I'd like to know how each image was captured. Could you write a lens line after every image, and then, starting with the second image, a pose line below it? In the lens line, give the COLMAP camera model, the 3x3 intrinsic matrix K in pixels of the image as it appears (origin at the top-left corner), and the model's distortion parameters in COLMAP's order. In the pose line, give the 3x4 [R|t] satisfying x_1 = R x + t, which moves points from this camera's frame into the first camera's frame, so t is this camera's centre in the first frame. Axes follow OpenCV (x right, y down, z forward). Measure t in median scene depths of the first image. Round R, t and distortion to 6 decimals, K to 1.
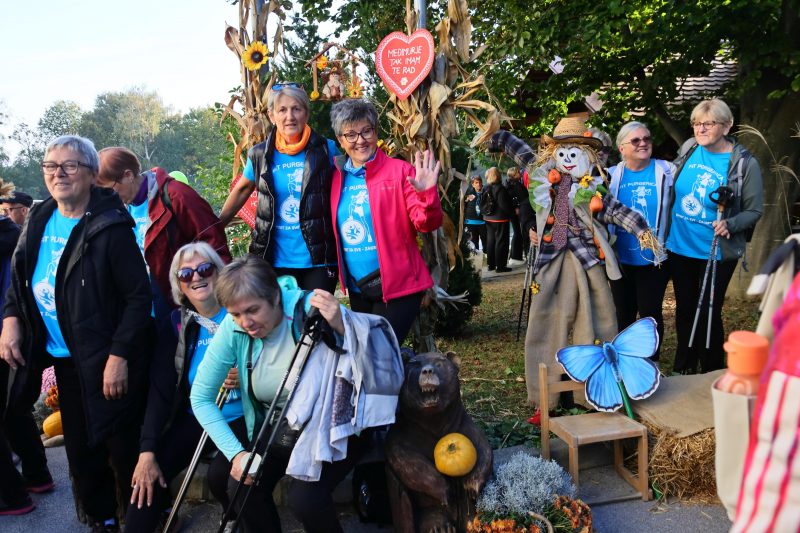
lens RADIAL K [[700.1, 0, 400.0], [0, 700.1, 266.5], [0, 0, 1]] dist [-0.004281, 0.000947]
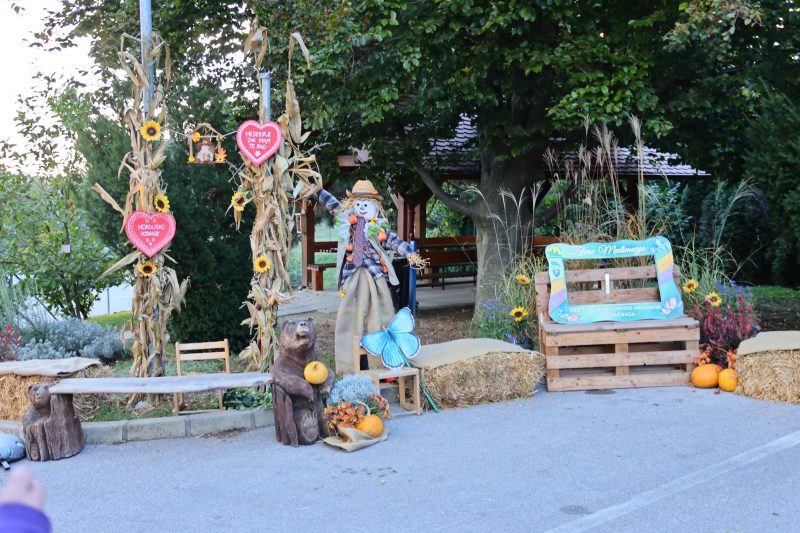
lens RADIAL K [[921.2, 0, 402.9], [0, 921.2, 250.5], [0, 0, 1]] dist [0.067130, 0.001639]
pose [[0.943383, 0.006674, 0.331638, -0.339707], [0.023144, 0.996037, -0.085879, 0.113557], [-0.330897, 0.088692, 0.939490, -0.901096]]
